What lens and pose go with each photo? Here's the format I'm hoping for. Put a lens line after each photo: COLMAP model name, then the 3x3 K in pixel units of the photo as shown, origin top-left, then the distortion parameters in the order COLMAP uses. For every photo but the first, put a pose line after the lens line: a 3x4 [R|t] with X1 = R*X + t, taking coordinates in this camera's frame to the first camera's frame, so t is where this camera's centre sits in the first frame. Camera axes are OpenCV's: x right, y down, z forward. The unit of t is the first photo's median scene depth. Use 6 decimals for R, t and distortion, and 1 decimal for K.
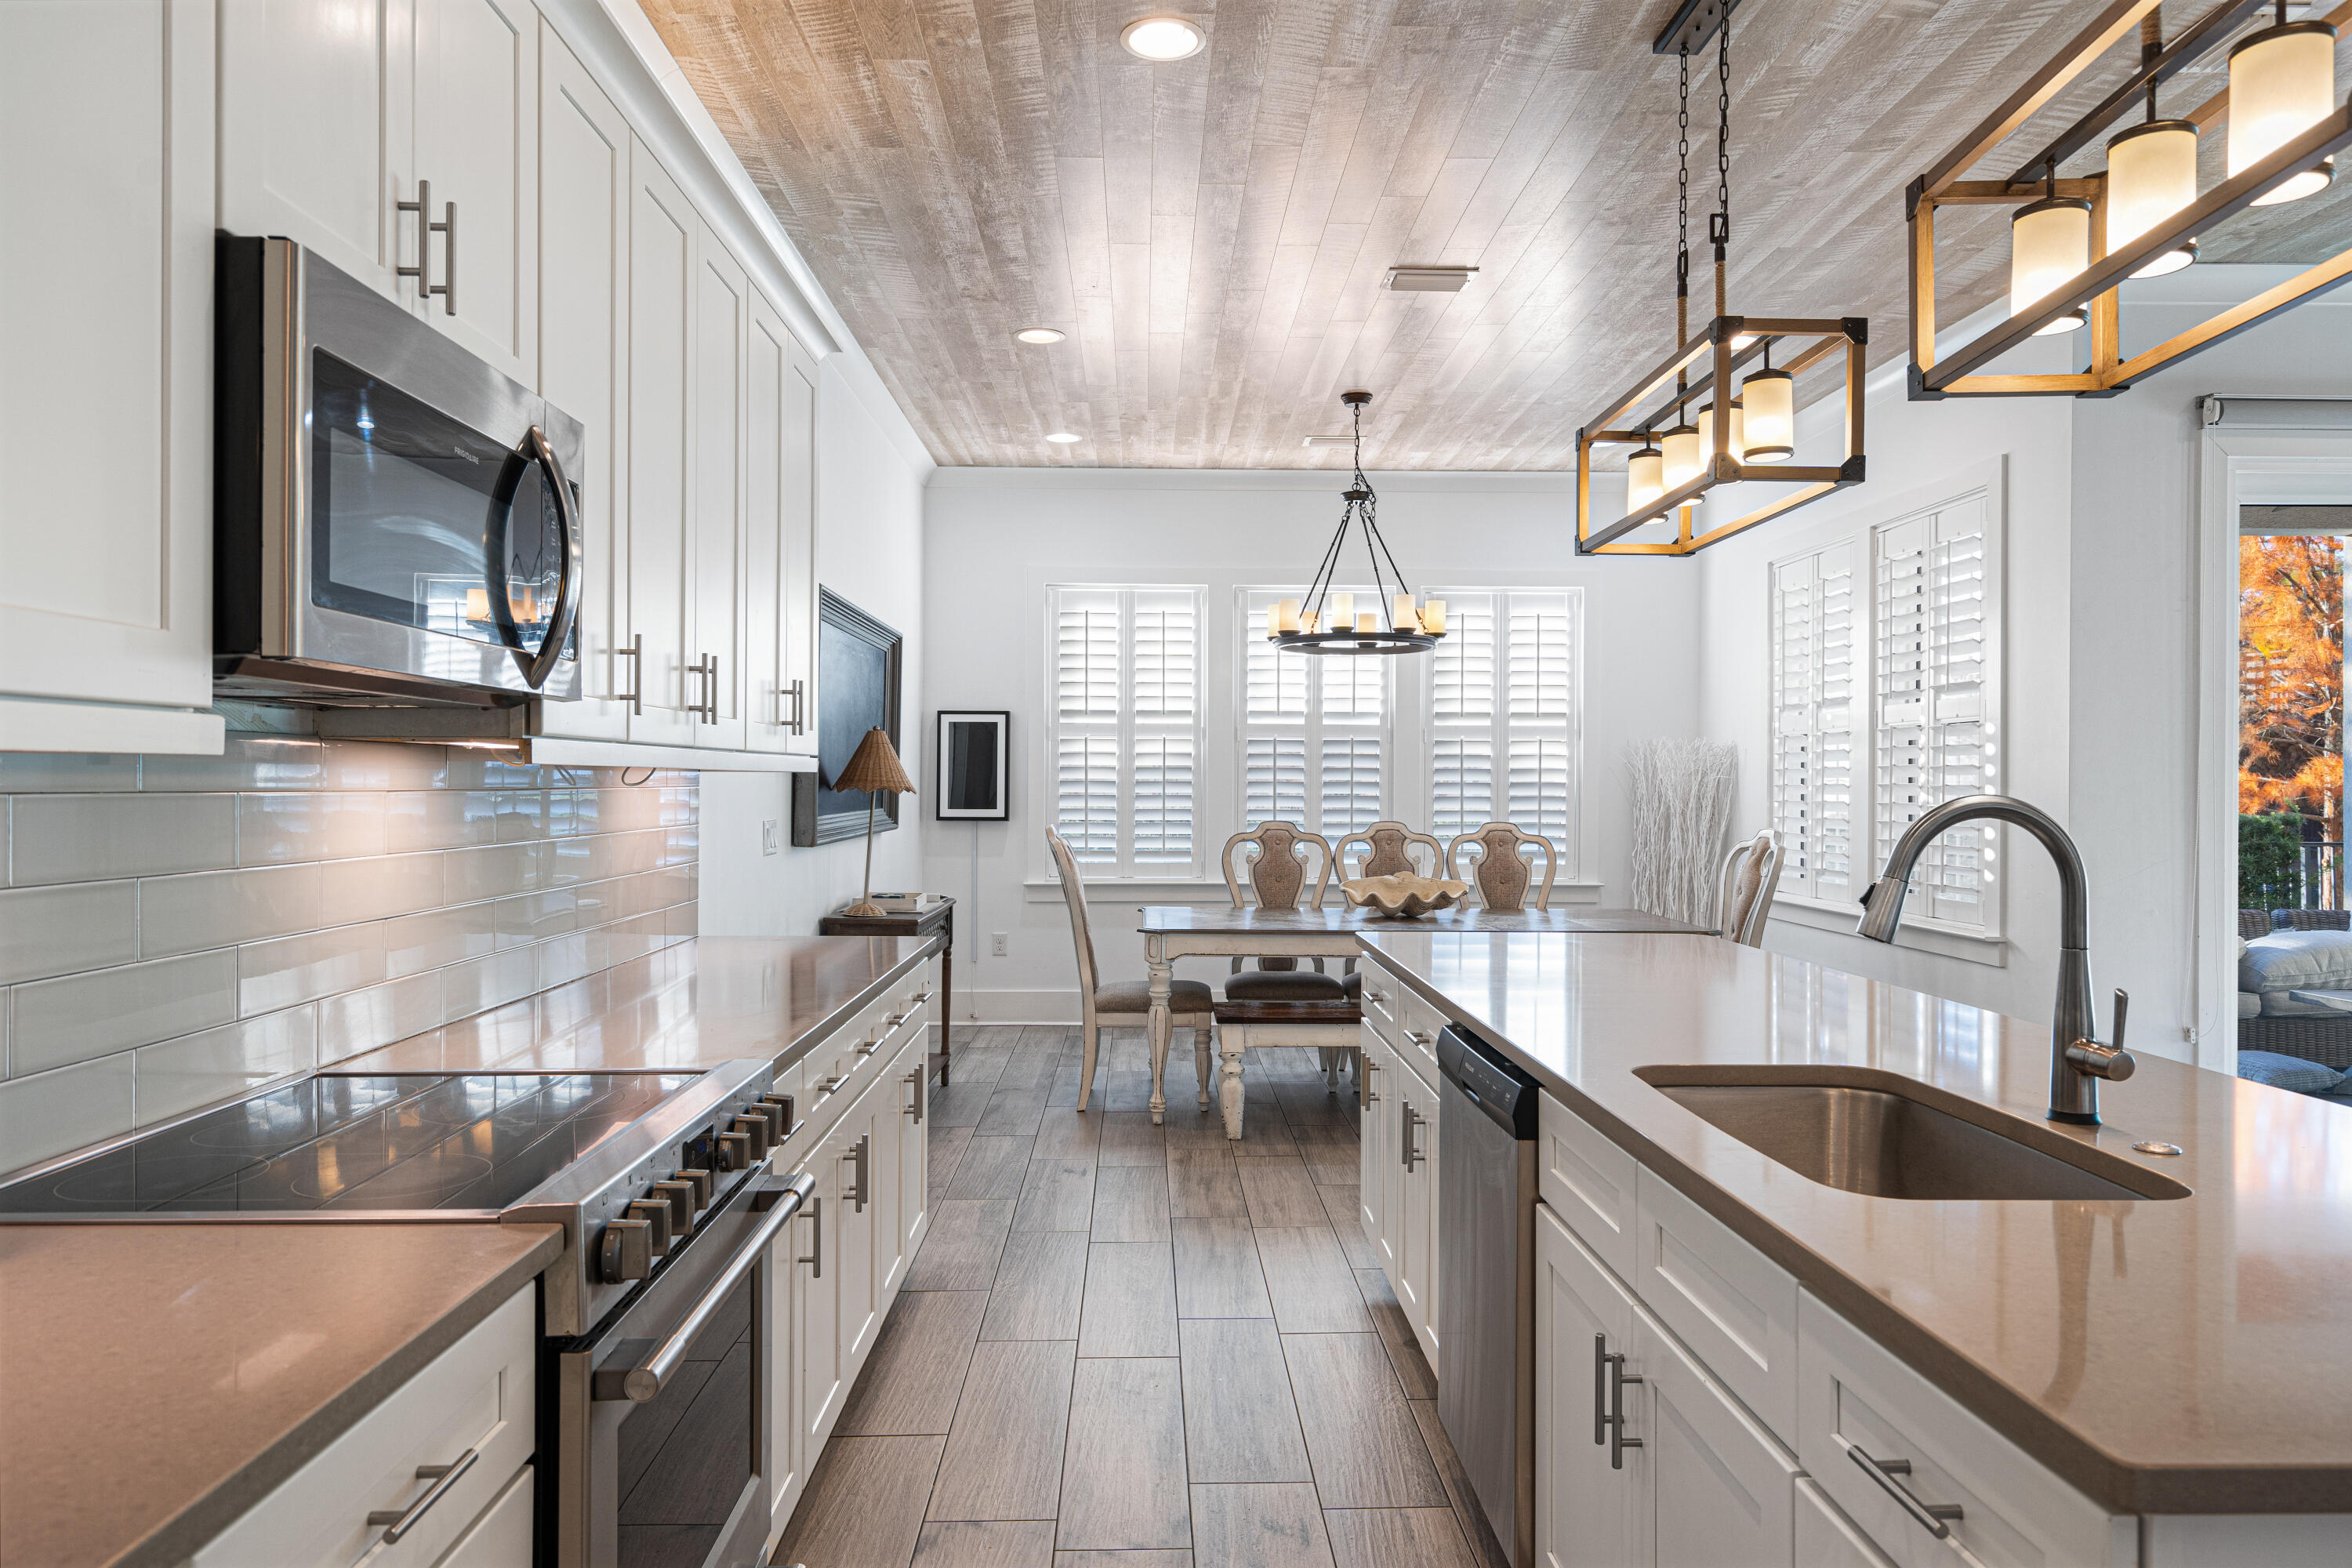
lens RADIAL K [[1554.0, 0, 1174.0], [0, 1554.0, 784.1], [0, 0, 1]] dist [-0.000582, 0.000126]
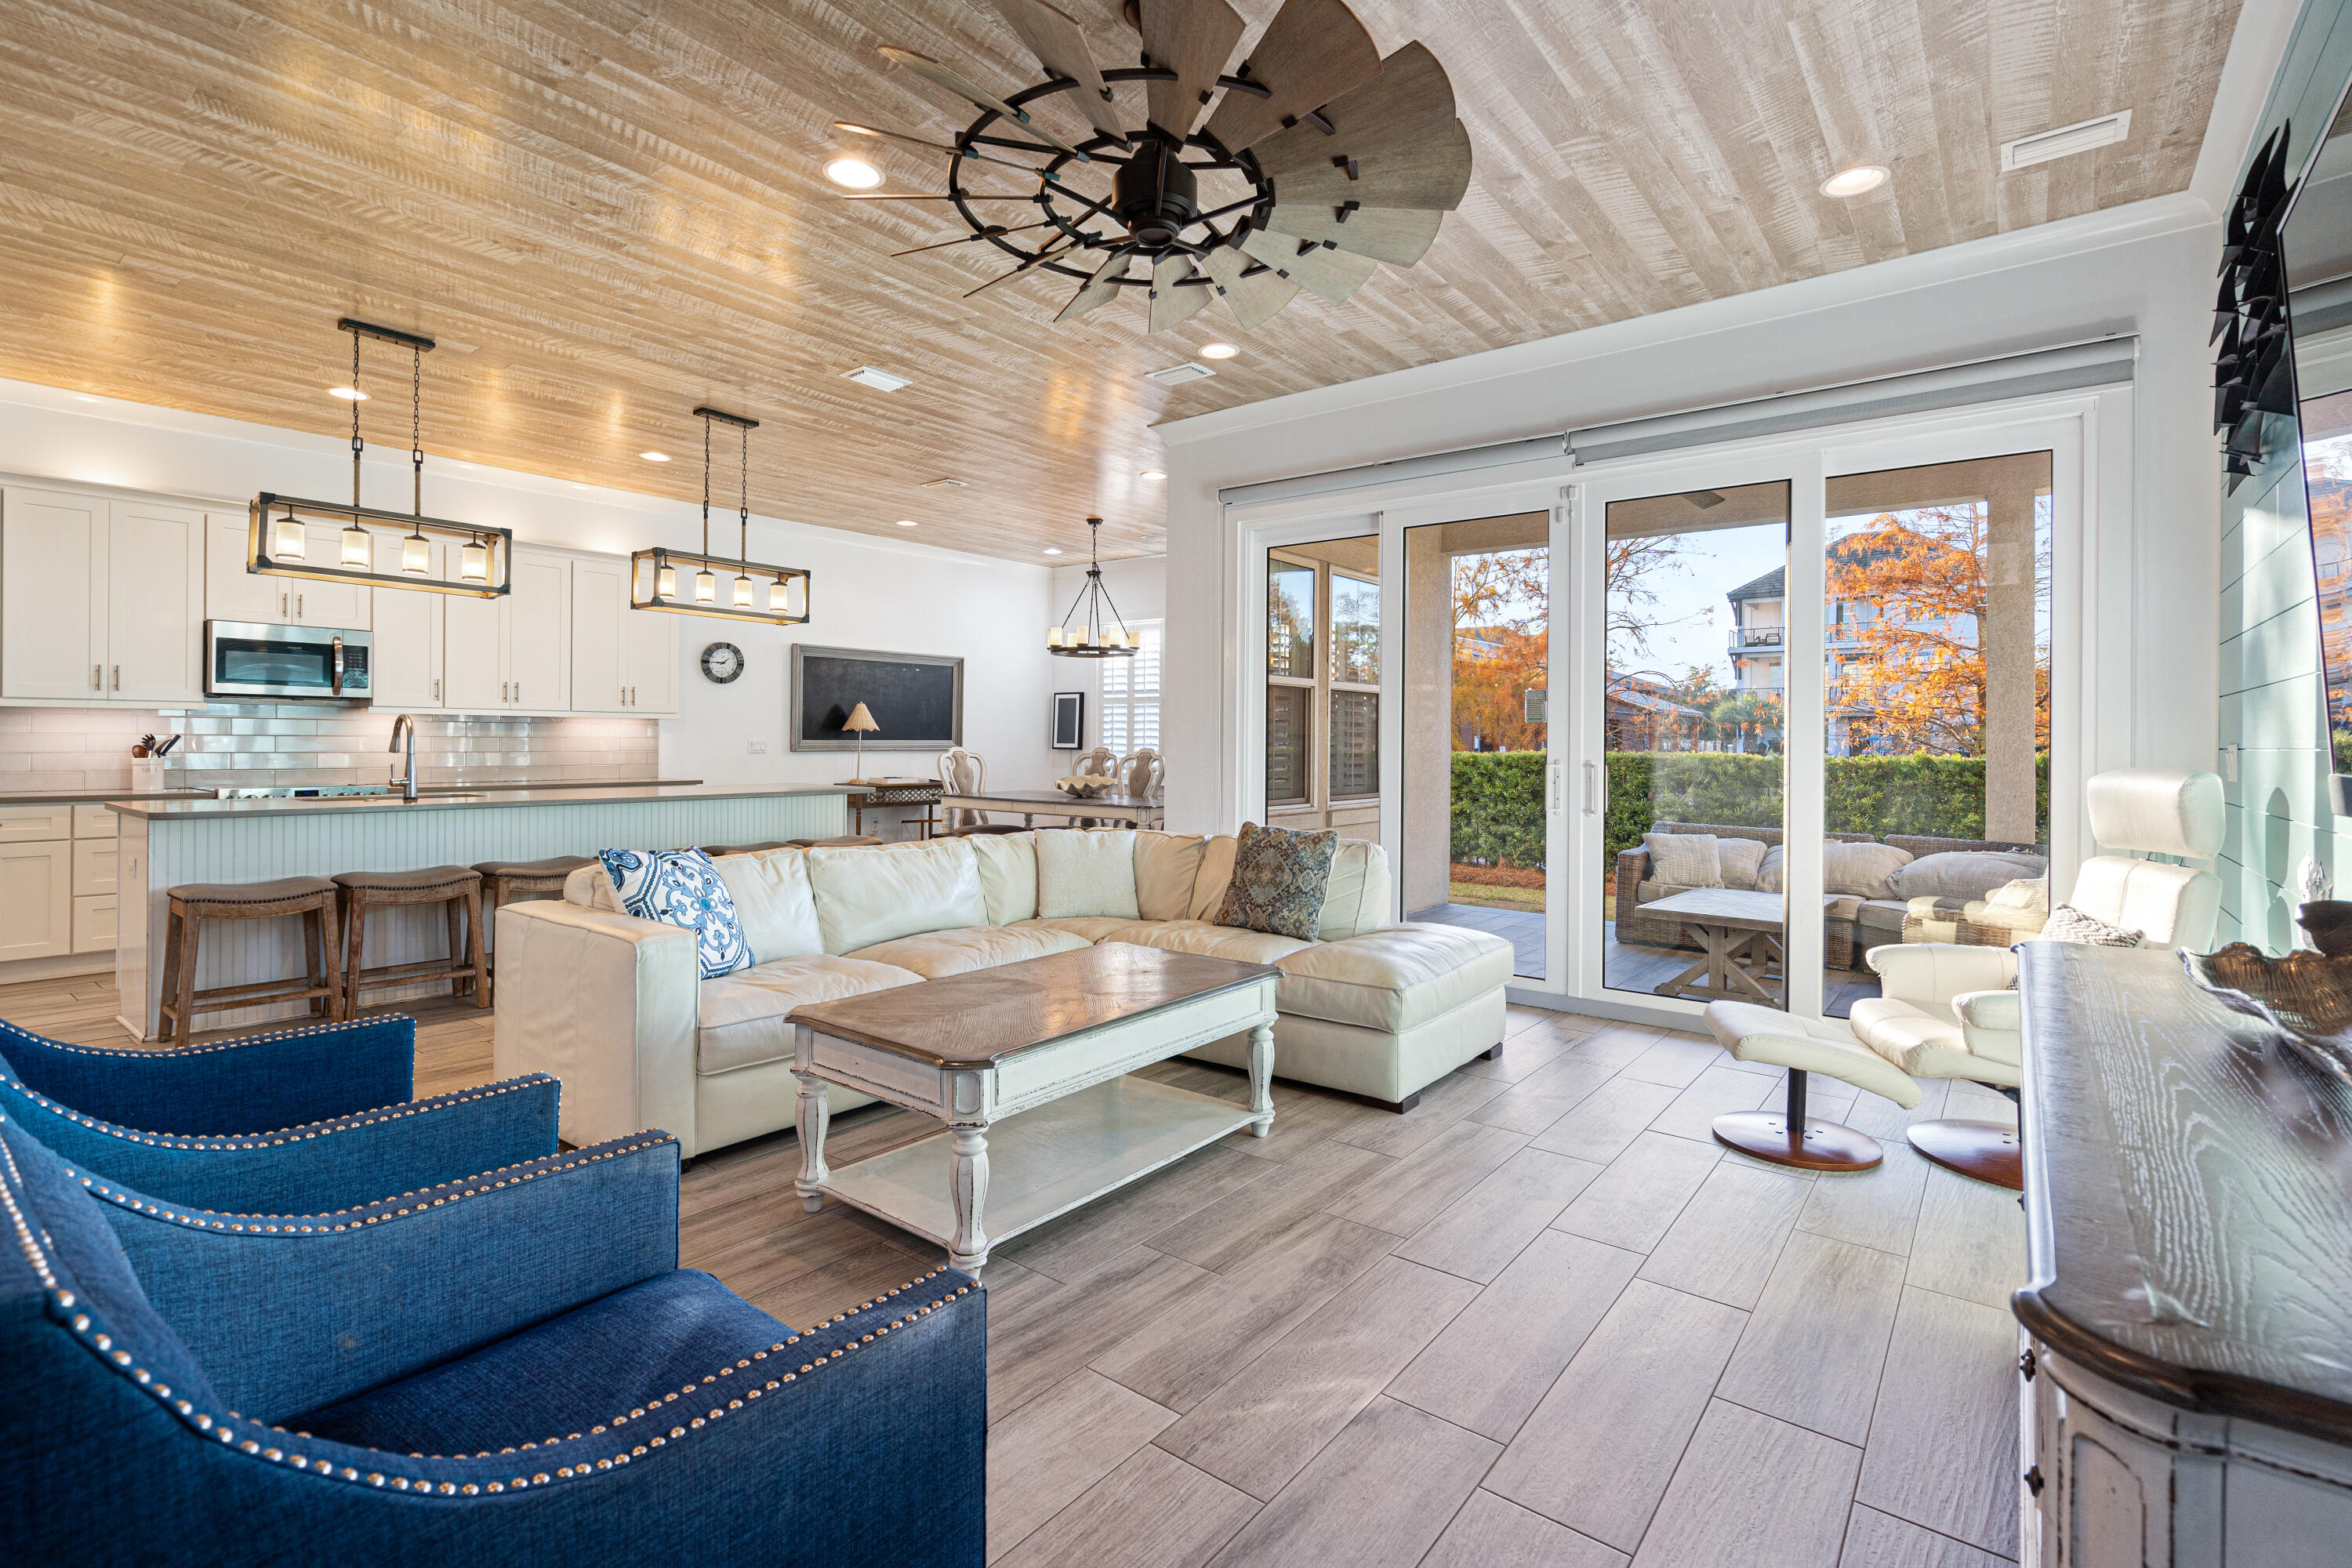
lens RADIAL K [[1082.1, 0, 1184.4], [0, 1082.1, 733.7], [0, 0, 1]] dist [-0.010665, -0.000283]
pose [[0.771143, -0.004631, -0.636645, 0.881536], [-0.002078, 0.999950, -0.009791, 0.017782], [0.636659, 0.008873, 0.771095, 0.052113]]
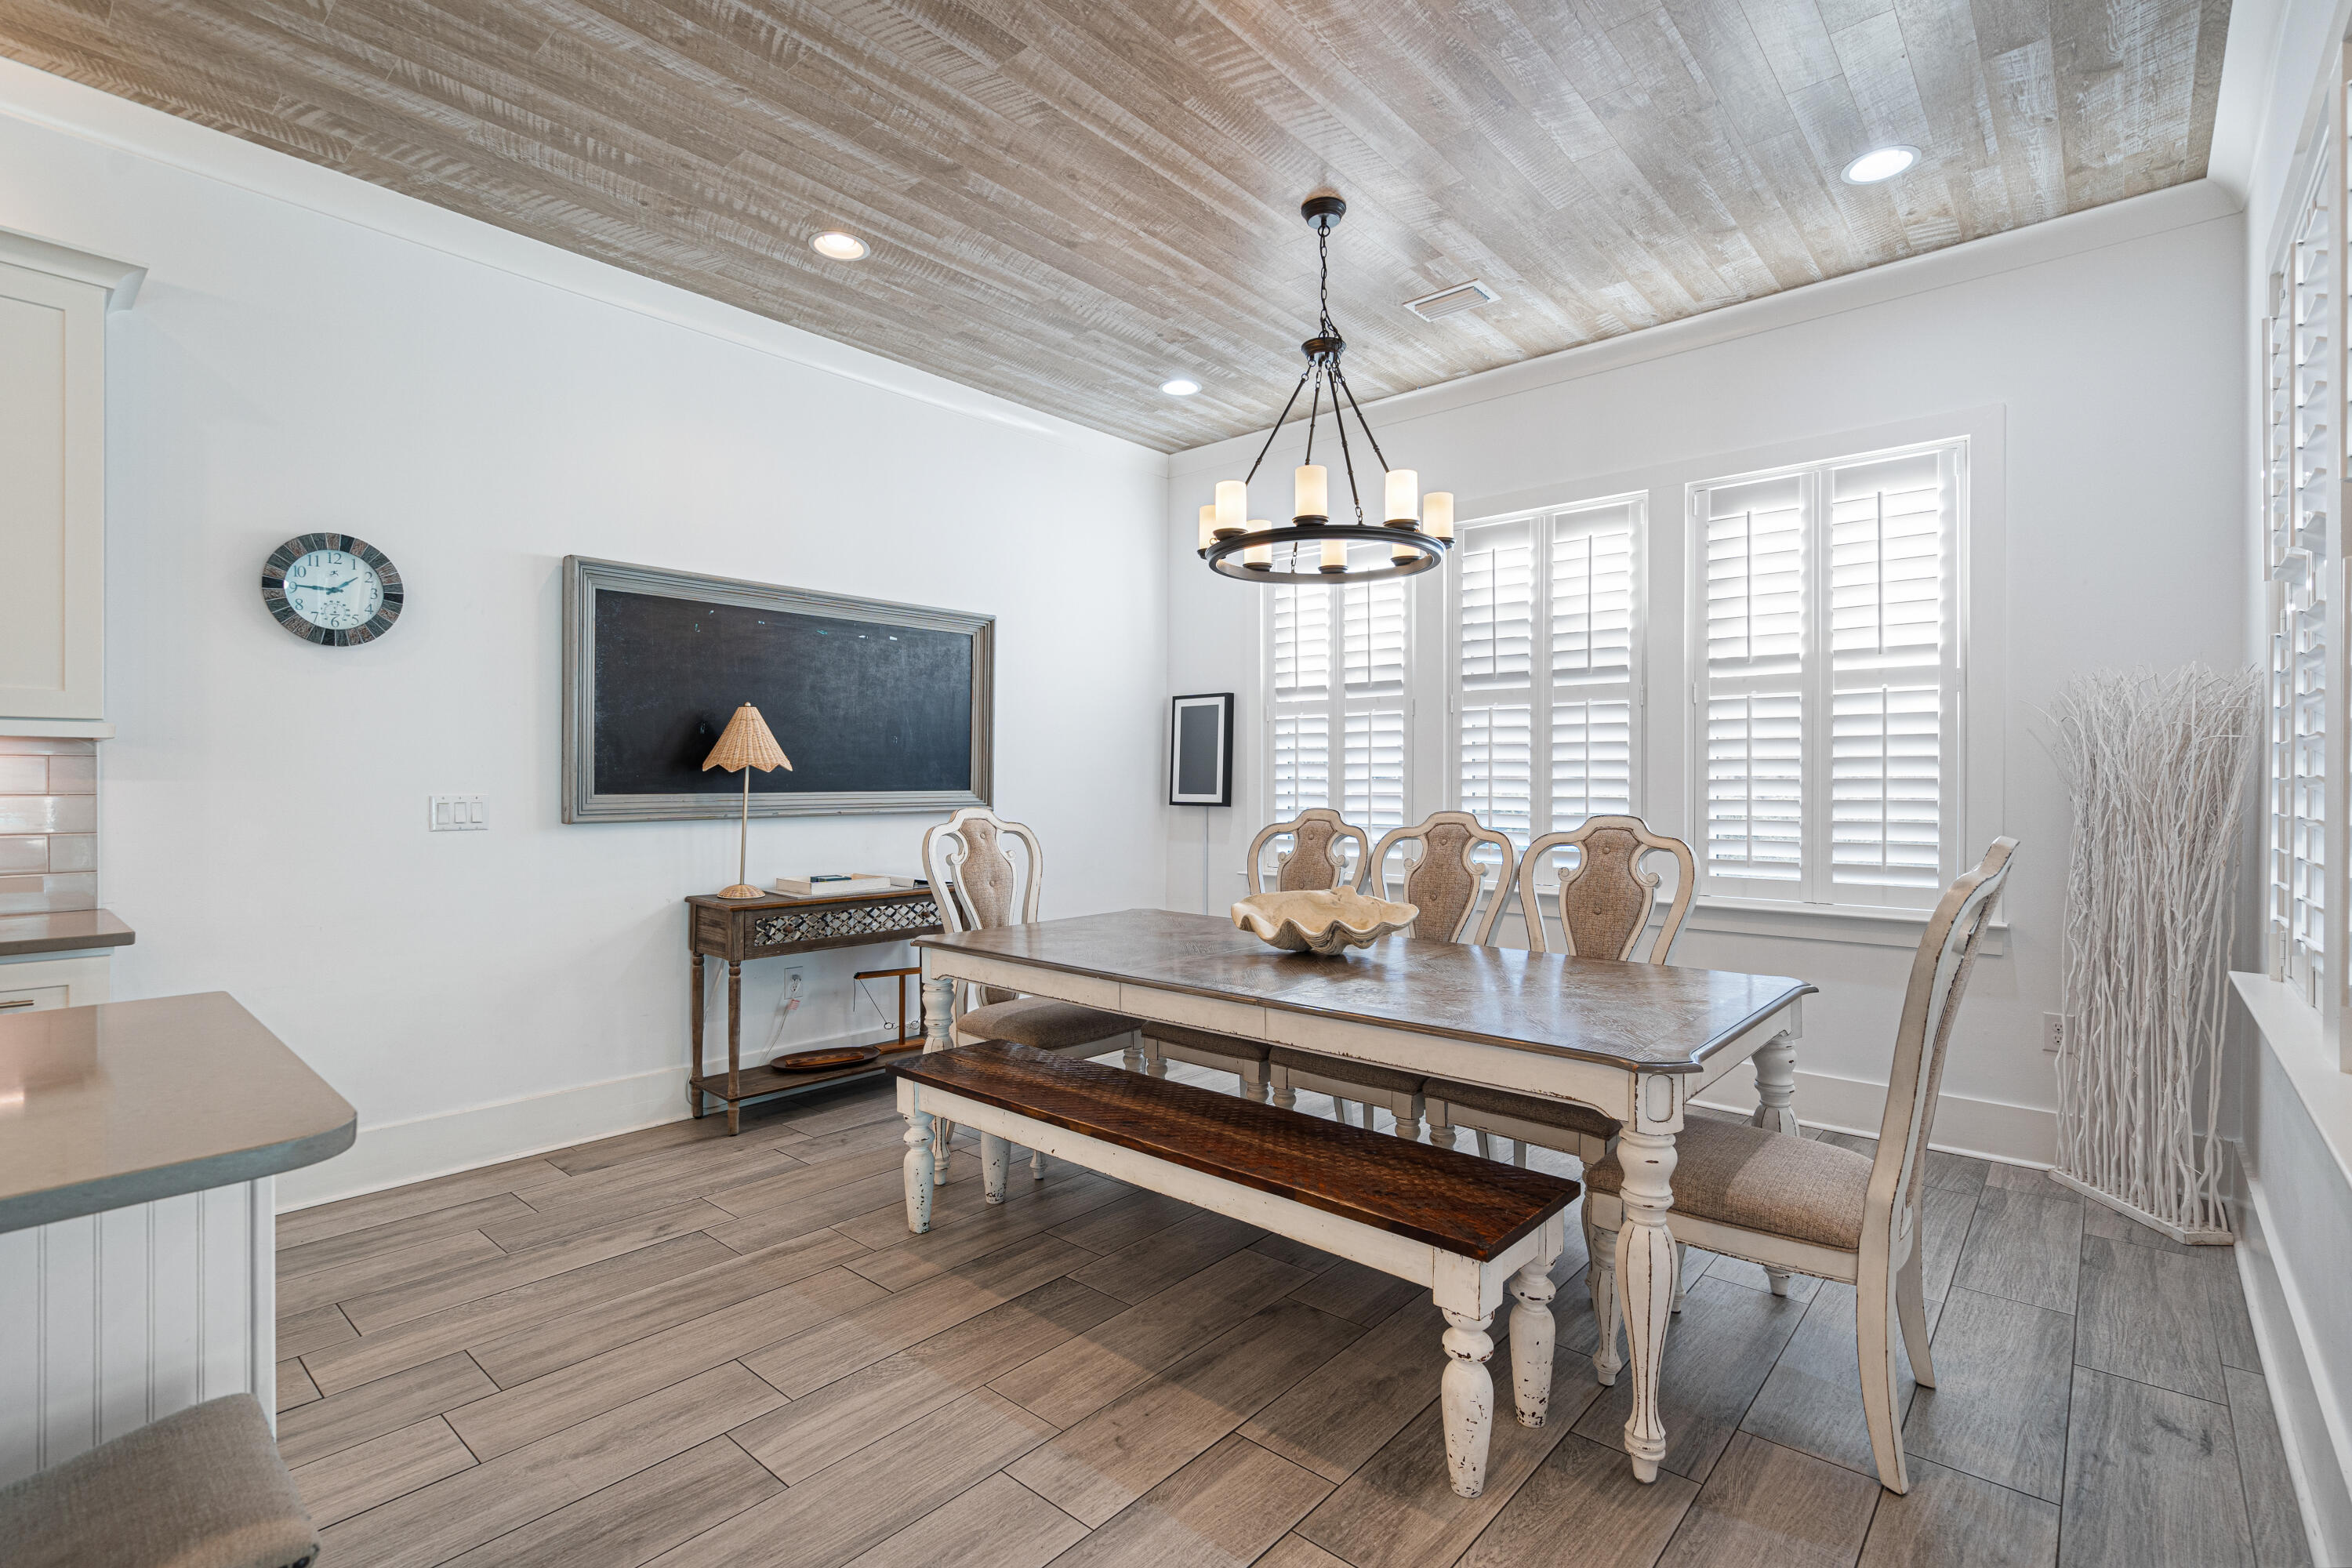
lens RADIAL K [[1082.1, 0, 1180.2], [0, 1082.1, 783.4], [0, 0, 1]] dist [-0.010665, -0.000283]
pose [[0.735299, -0.003597, -0.677734, 0.342449], [0.003231, 0.999993, -0.001802, 0.010926], [0.677735, -0.000864, 0.735305, 0.506247]]
